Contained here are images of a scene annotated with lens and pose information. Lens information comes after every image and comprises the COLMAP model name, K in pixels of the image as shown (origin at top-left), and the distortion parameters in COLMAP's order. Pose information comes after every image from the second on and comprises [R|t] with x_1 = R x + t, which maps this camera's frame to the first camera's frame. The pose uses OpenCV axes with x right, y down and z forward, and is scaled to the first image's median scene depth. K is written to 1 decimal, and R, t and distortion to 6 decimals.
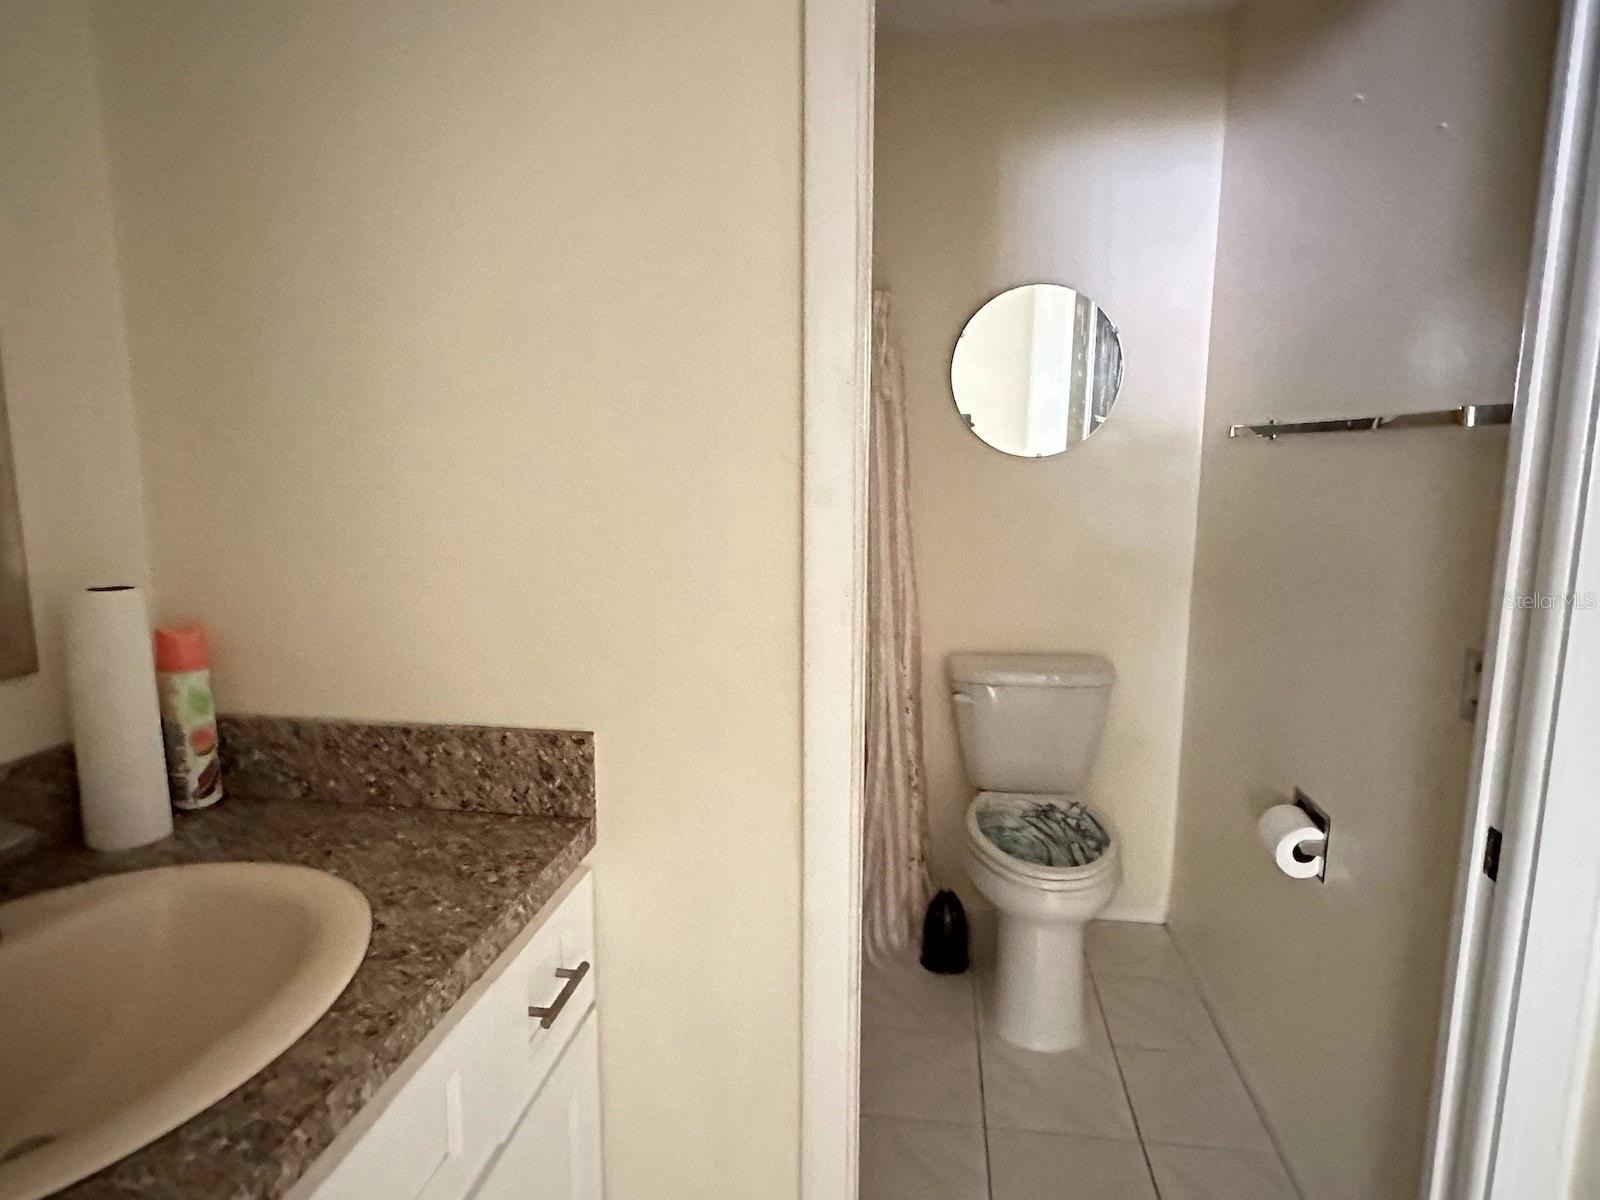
lens RADIAL K [[924.1, 0, 800.0], [0, 924.1, 600.0], [0, 0, 1]] dist [0.001034, 0.003832]
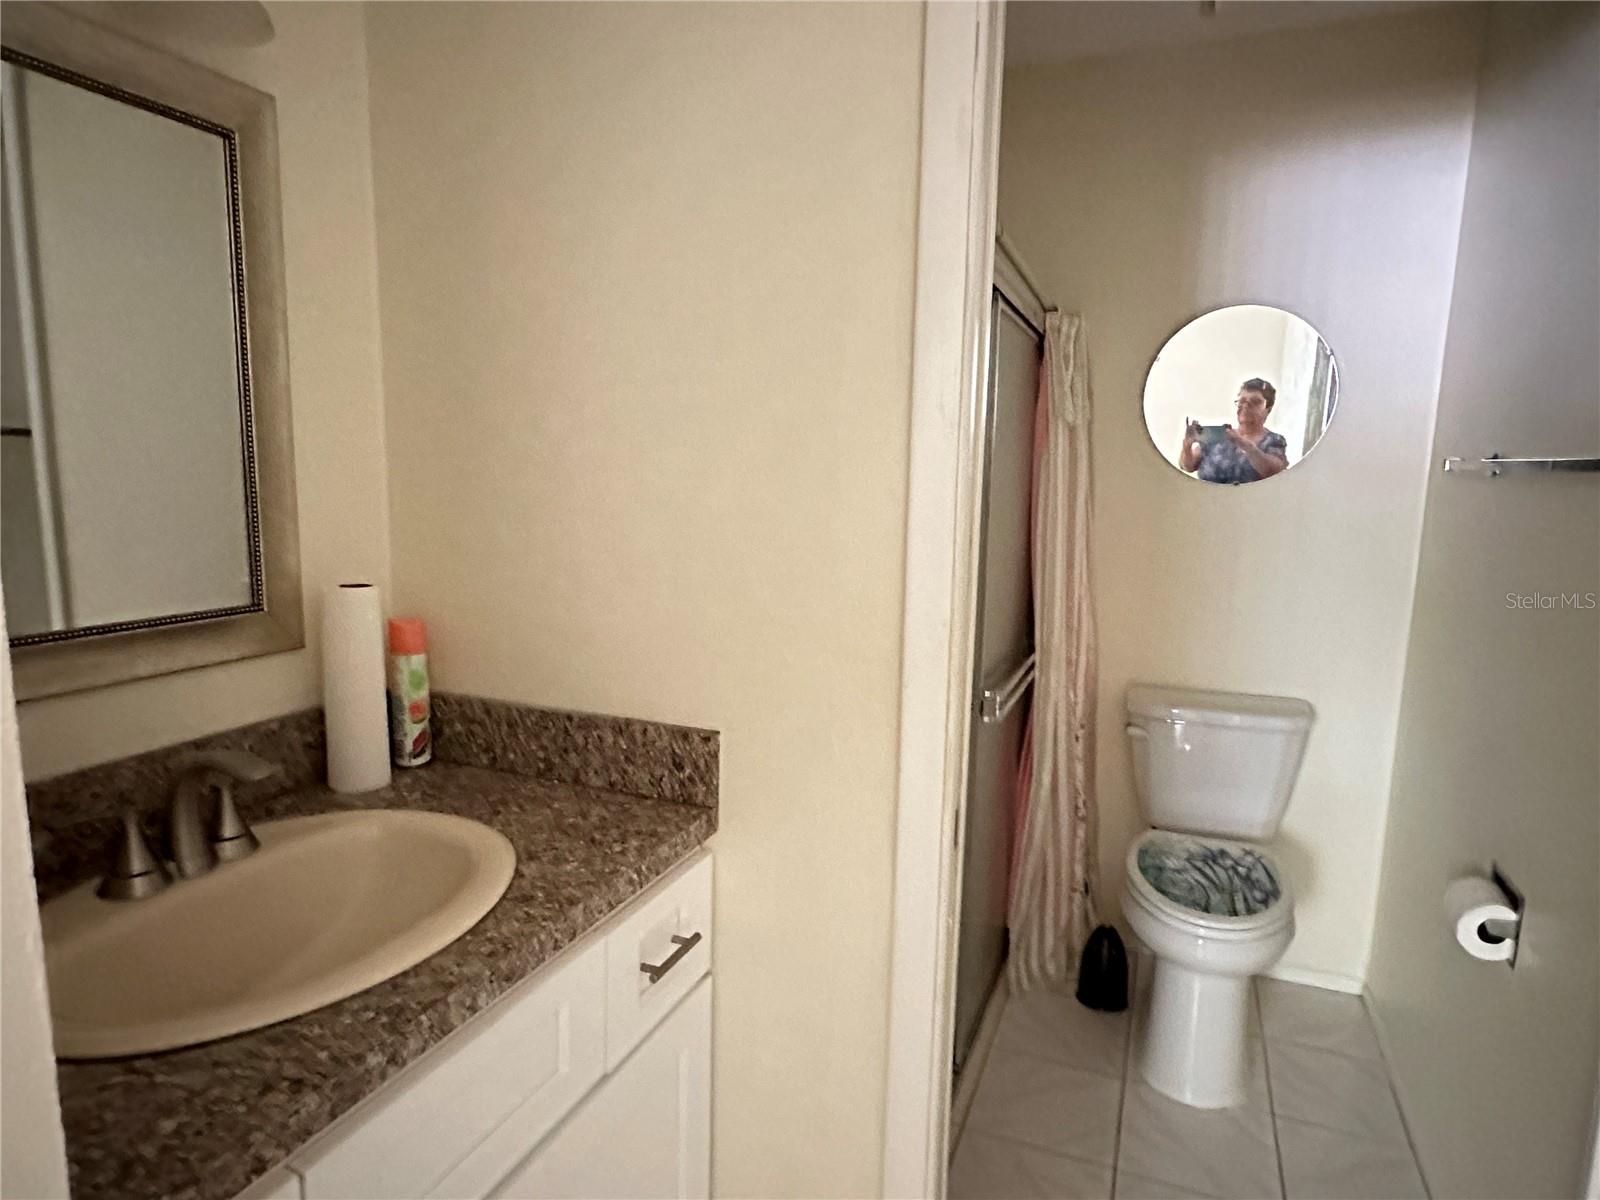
lens RADIAL K [[924.1, 0, 800.0], [0, 924.1, 600.0], [0, 0, 1]] dist [0.001034, 0.003832]
pose [[0.969673, 0.050930, -0.239042, 0.134865], [-0.053819, 0.998535, -0.005571, -0.016999], [0.238408, 0.018267, 0.970993, -0.077953]]
